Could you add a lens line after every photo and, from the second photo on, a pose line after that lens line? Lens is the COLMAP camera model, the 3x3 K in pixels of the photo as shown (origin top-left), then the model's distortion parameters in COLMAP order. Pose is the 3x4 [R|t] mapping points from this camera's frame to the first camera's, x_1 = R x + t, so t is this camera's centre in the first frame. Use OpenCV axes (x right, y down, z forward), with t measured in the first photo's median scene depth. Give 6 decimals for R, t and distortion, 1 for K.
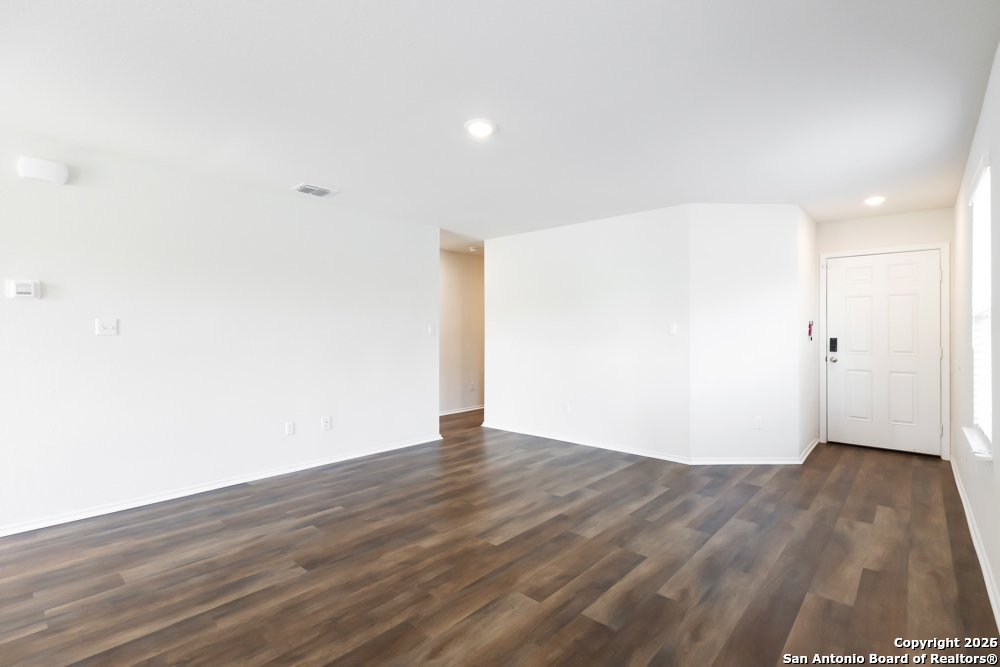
lens RADIAL K [[462.6, 0, 499.0], [0, 462.6, 334.2], [0, 0, 1]] dist [0.000732, 0.000384]
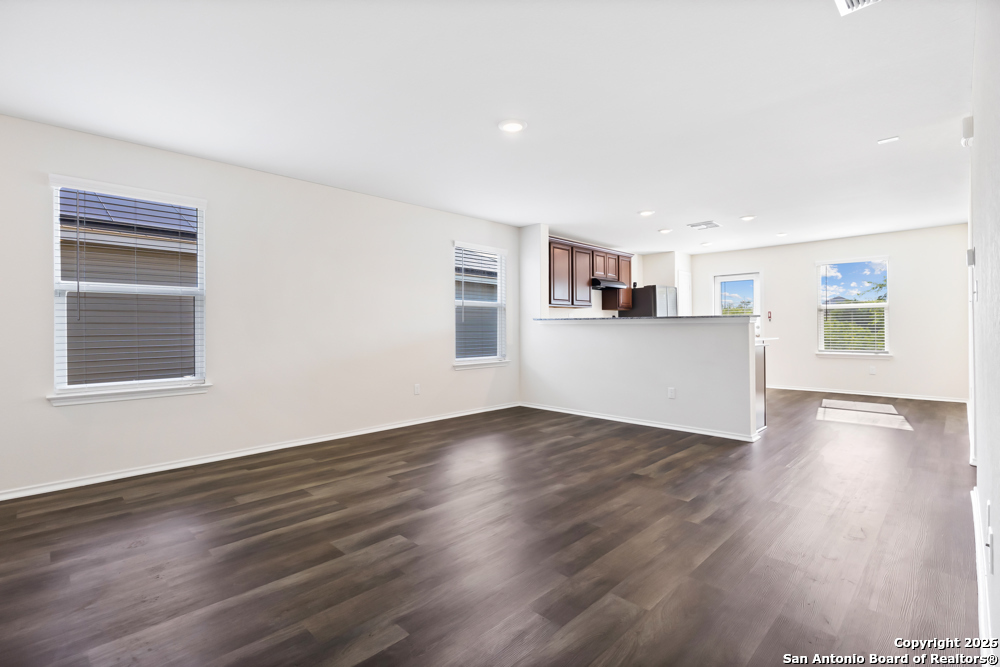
lens RADIAL K [[462.6, 0, 499.0], [0, 462.6, 334.2], [0, 0, 1]] dist [0.000732, 0.000384]
pose [[-0.998756, 0.001552, 0.049846, -0.064020], [0.002219, 0.999909, 0.013326, 0.055491], [-0.049821, 0.013420, -0.998668, 2.228361]]
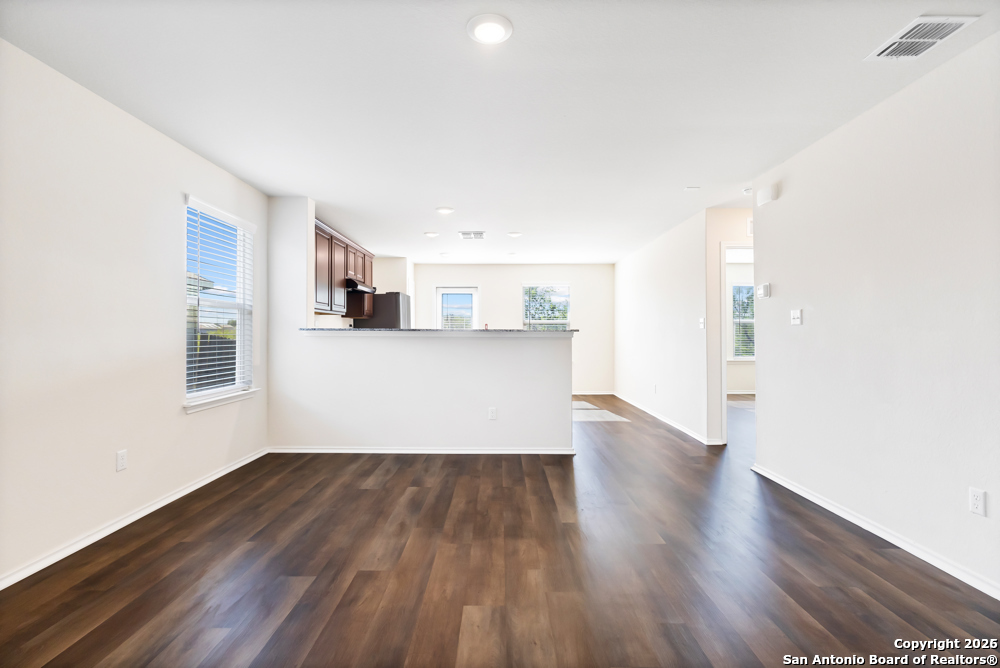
lens RADIAL K [[463.2, 0, 496.7], [0, 463.2, 332.0], [0, 0, 1]] dist [0.001910, 0.000942]
pose [[-0.746688, -0.007228, -0.665135, 0.450861], [-0.002783, 0.999966, -0.007742, 0.034731], [0.665168, -0.003930, -0.746683, 1.608804]]
